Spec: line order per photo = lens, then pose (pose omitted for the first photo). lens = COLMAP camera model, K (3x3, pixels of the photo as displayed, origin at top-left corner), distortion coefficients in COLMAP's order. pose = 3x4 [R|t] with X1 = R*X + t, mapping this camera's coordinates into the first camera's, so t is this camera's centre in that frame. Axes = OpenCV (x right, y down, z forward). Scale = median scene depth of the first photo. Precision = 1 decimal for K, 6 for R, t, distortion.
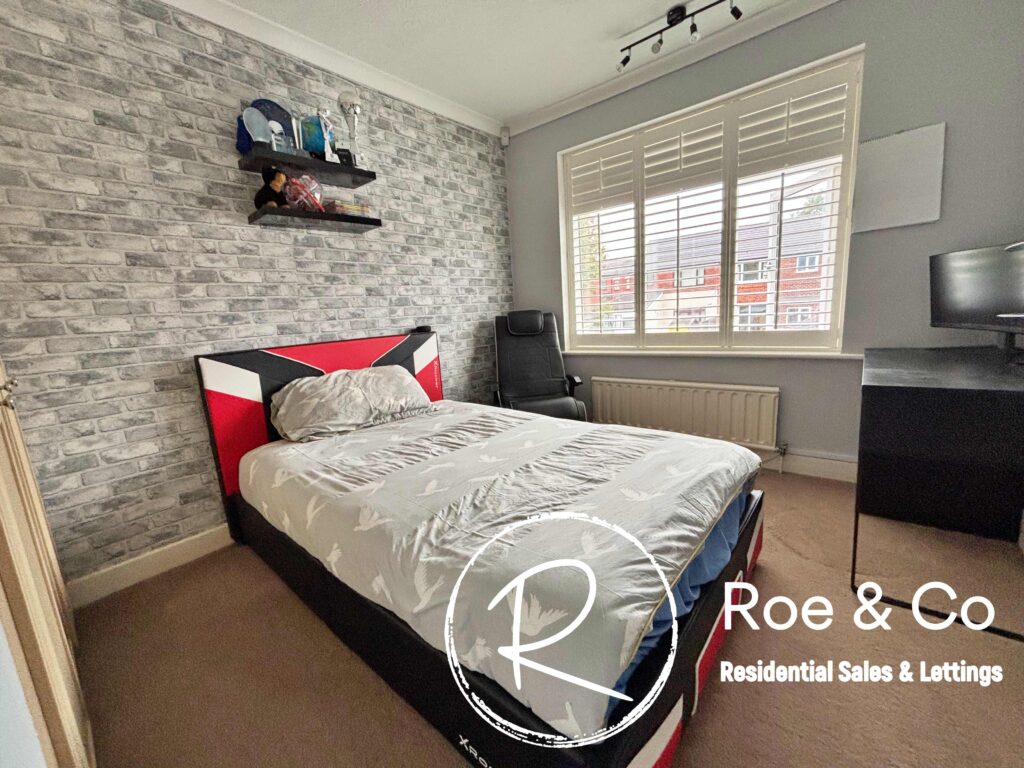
lens RADIAL K [[417.7, 0, 510.0], [0, 417.7, 384.9], [0, 0, 1]] dist [-0.000761, -0.000486]
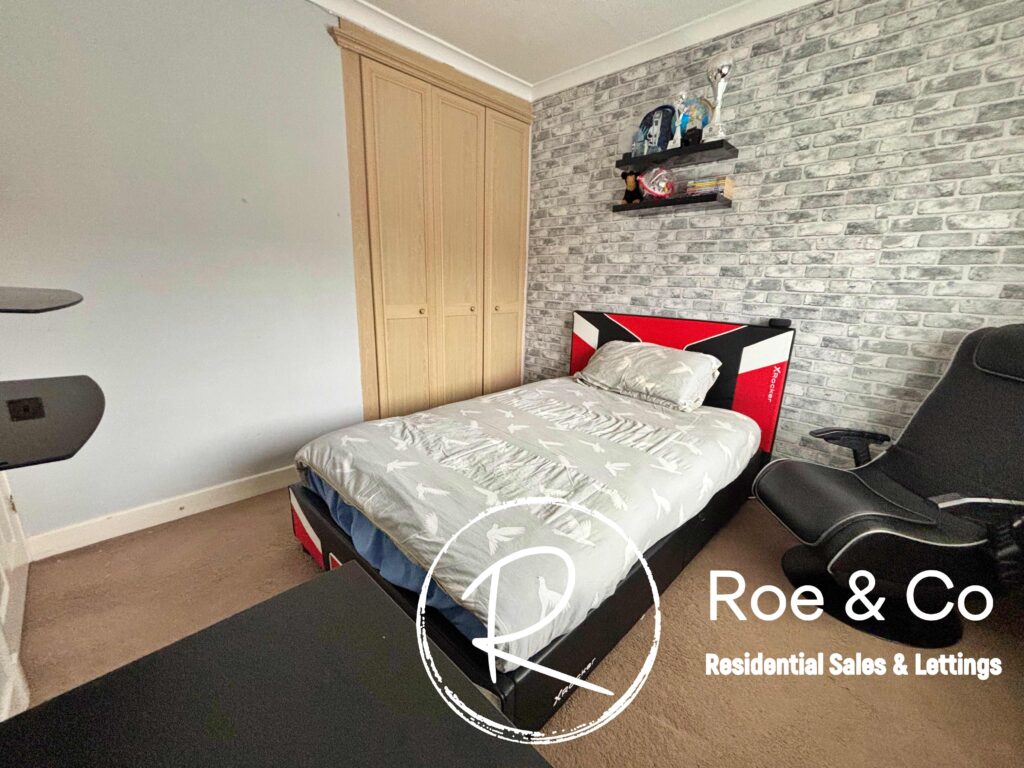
lens RADIAL K [[417.7, 0, 510.2], [0, 417.7, 385.4], [0, 0, 1]] dist [-0.000761, -0.000486]
pose [[-0.072105, 0.307049, -0.948958, 0.740957], [-0.195755, 0.928574, 0.315327, -0.216666], [0.977998, 0.208500, -0.006848, 0.687526]]
